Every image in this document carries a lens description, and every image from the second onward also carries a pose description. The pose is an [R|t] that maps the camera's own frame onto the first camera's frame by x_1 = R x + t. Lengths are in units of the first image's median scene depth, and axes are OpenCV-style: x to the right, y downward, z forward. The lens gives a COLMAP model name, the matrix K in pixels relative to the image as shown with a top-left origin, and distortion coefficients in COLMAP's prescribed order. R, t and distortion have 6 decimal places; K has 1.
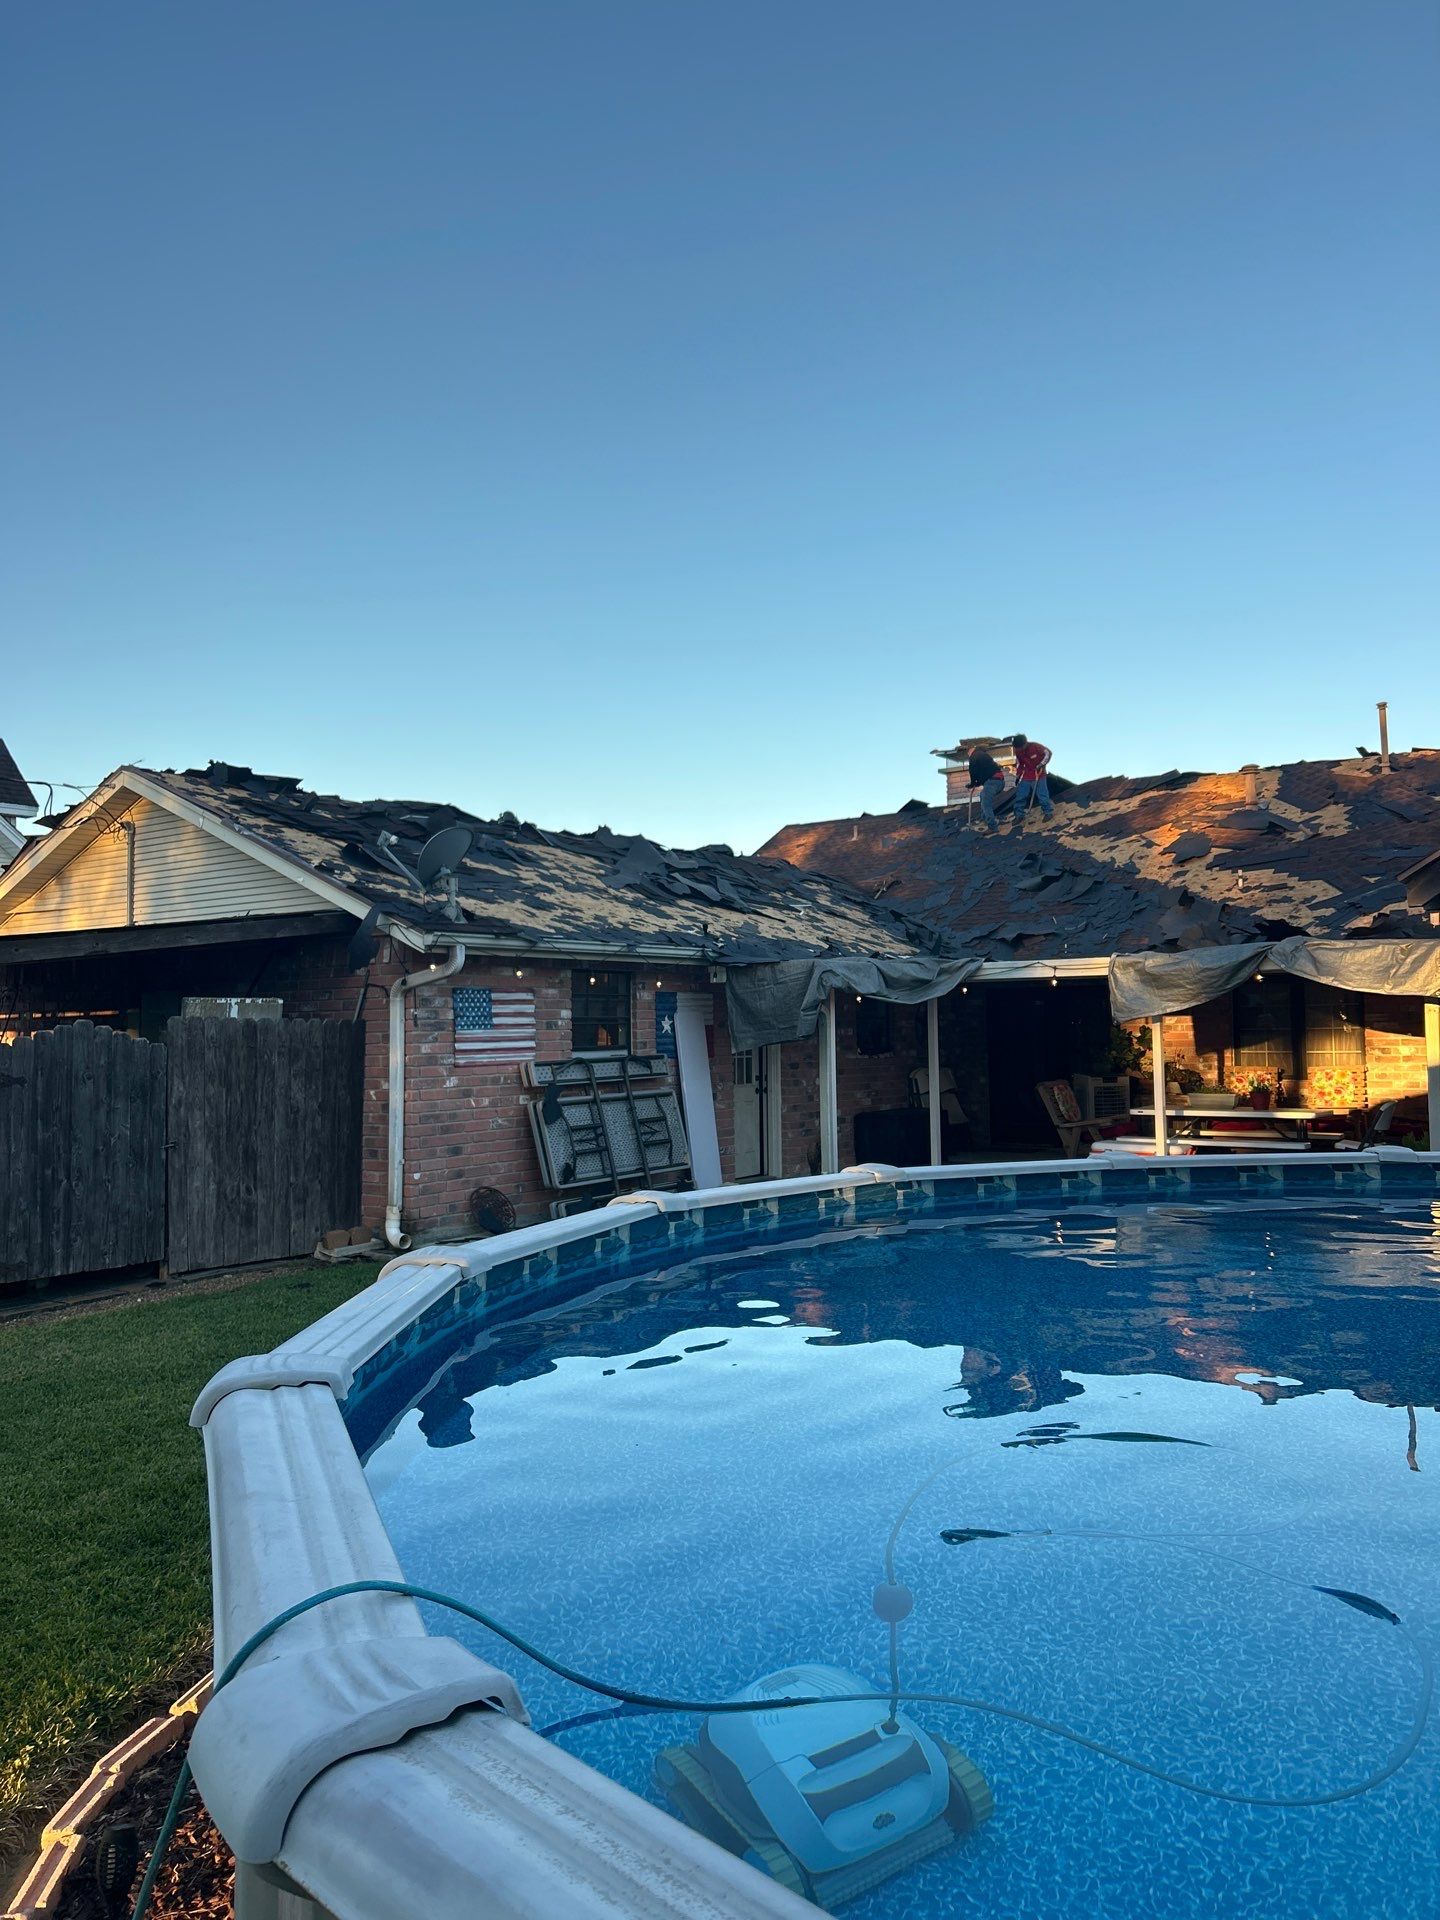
lens RADIAL K [[1401.2, 0, 720.0], [0, 1401.2, 960.0], [0, 0, 1]] dist [0.049633, -0.056891]
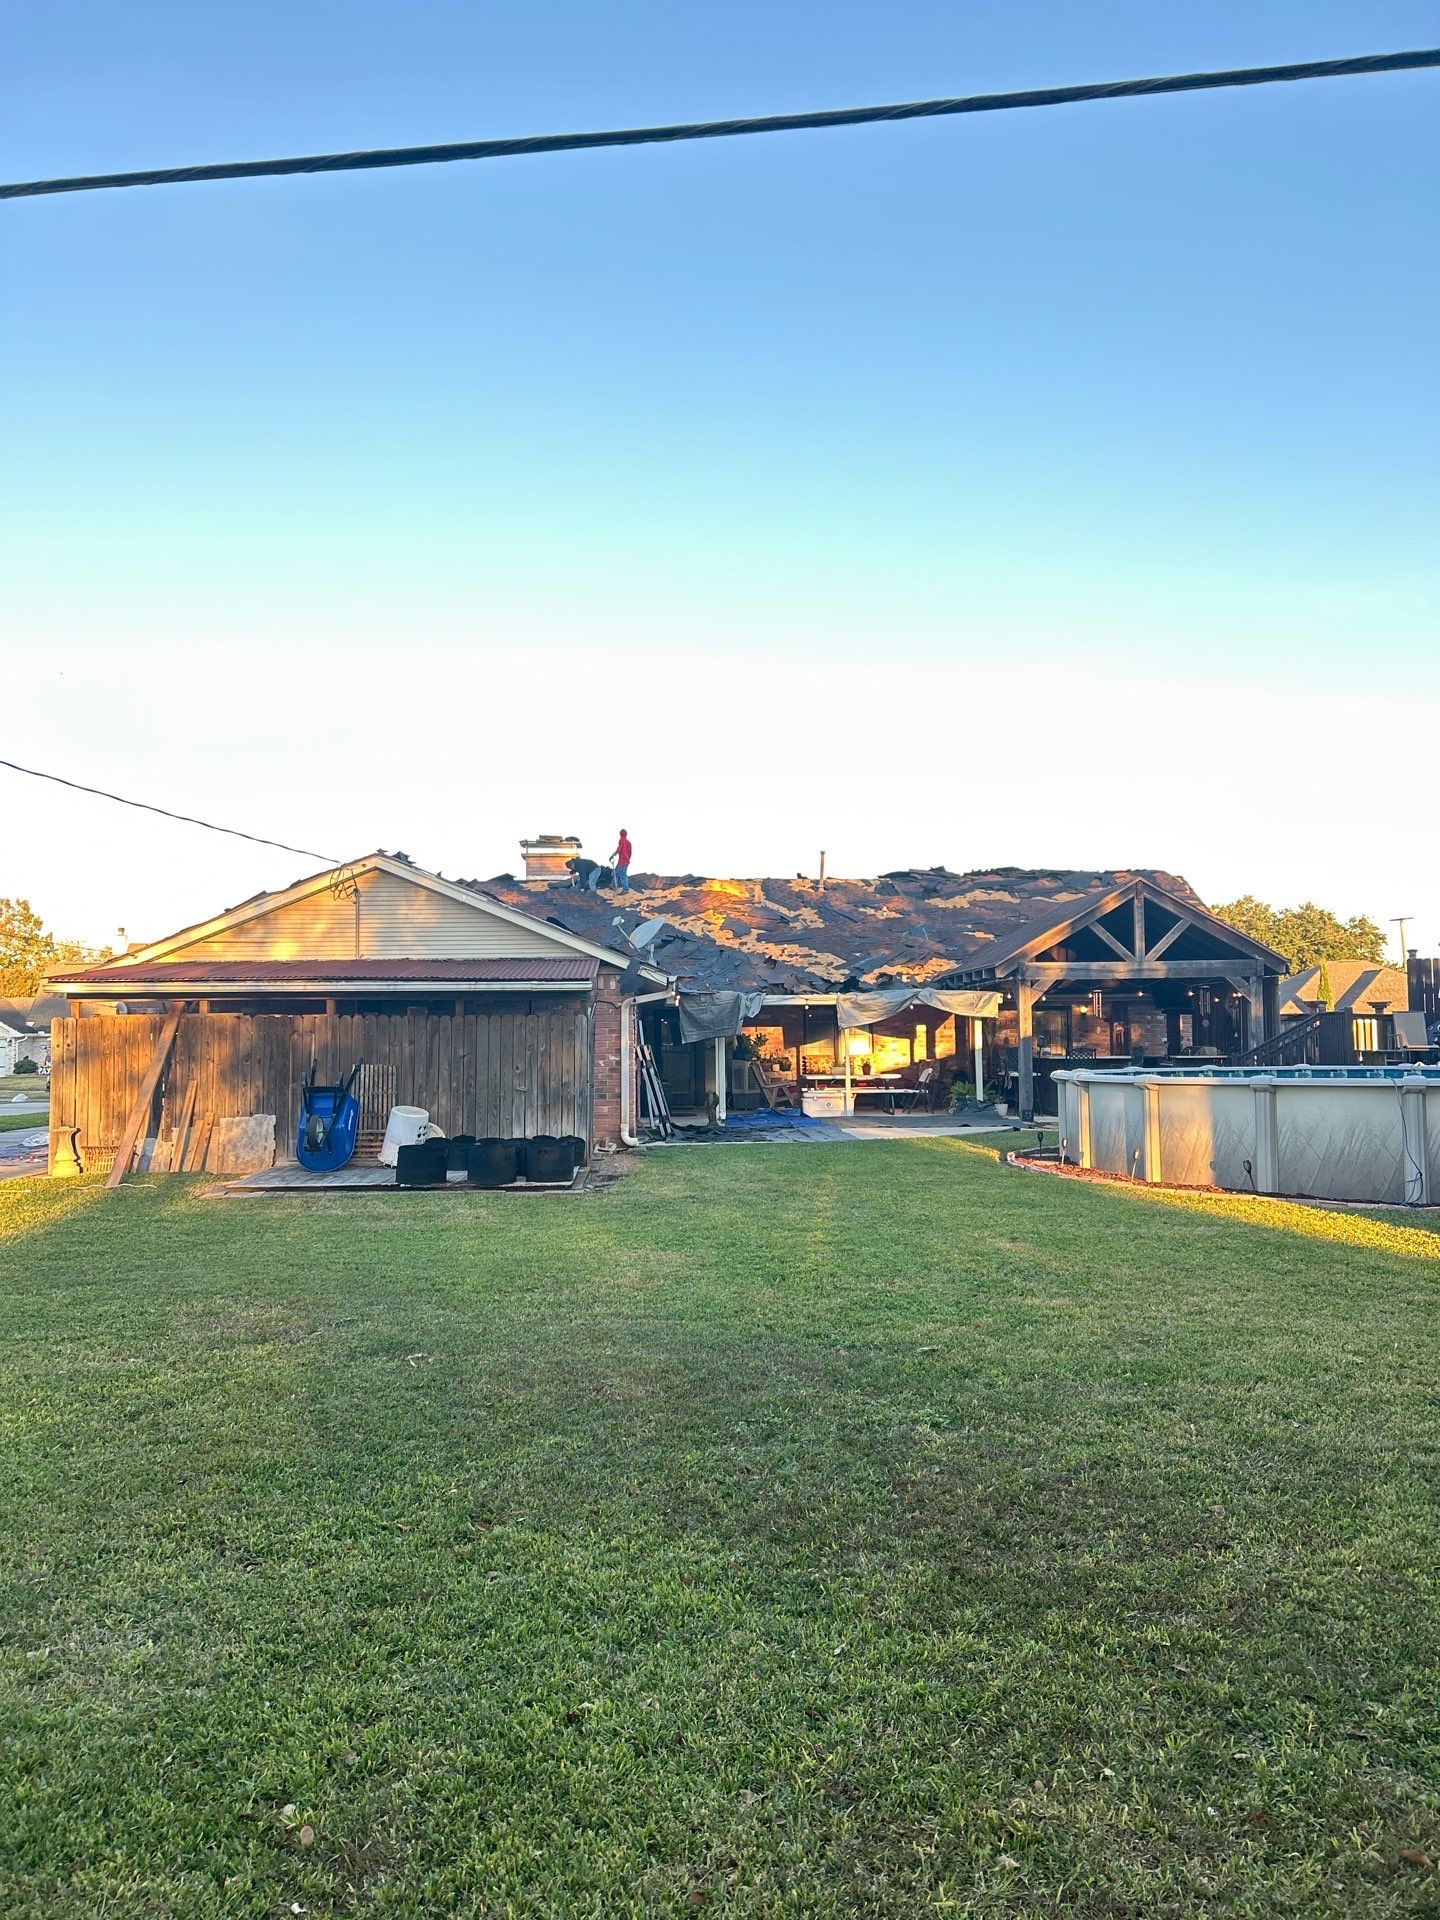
lens RADIAL K [[1401.2, 0, 720.0], [0, 1401.2, 960.0], [0, 0, 1]] dist [0.049633, -0.056891]
pose [[0.775466, 0.040261, 0.630104, -1.031170], [-0.028620, 0.999181, -0.028620, 0.009894], [-0.630740, 0.004160, 0.775983, -0.388316]]
